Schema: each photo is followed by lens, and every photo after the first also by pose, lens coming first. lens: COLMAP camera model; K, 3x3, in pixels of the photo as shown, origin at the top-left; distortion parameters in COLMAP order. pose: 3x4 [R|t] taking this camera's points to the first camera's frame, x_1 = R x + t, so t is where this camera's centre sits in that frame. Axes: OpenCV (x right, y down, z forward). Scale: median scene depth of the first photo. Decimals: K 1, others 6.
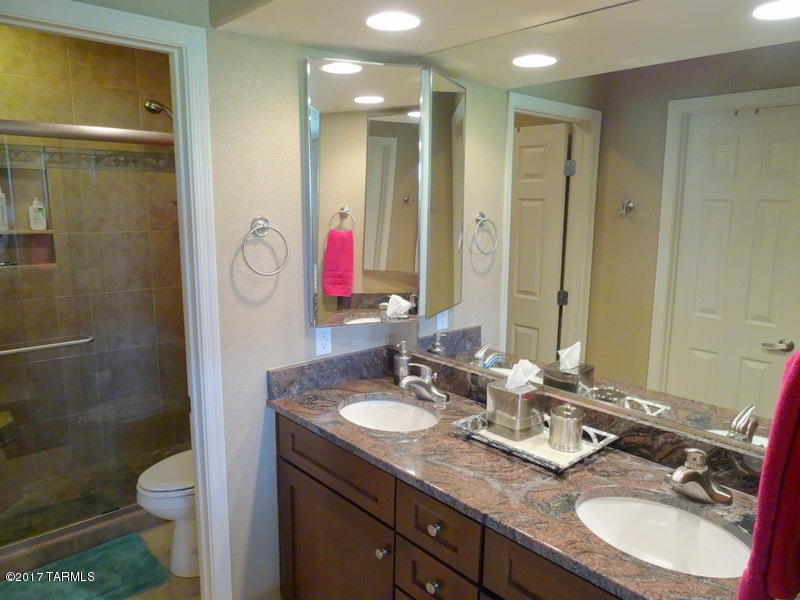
lens RADIAL K [[570.7, 0, 399.5], [0, 570.7, 303.7], [0, 0, 1]] dist [0.000064, -0.002685]
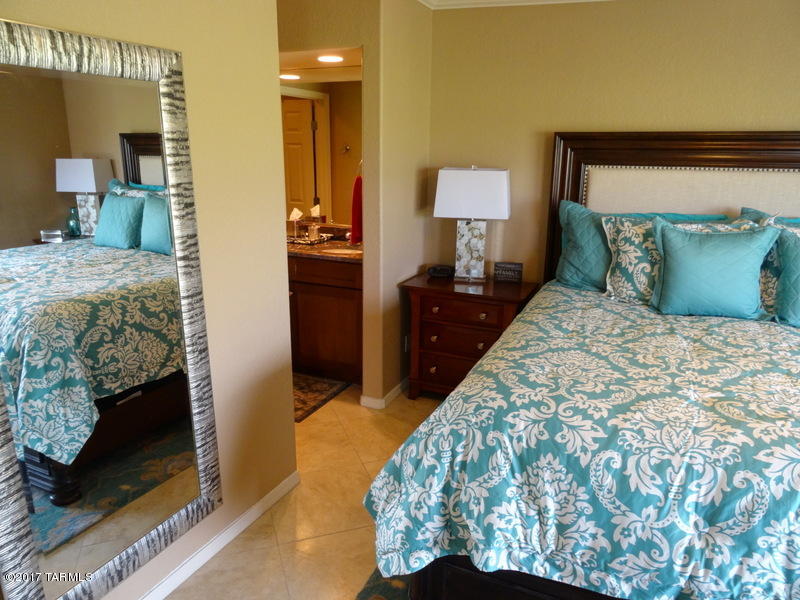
lens RADIAL K [[570.7, 0, 399.5], [0, 570.7, 303.7], [0, 0, 1]] dist [0.000064, -0.002685]
pose [[0.923273, -0.096988, 0.371700, -0.156823], [0.064844, 0.993066, 0.098053, 0.140554], [-0.378633, -0.066427, 0.923160, -0.712788]]
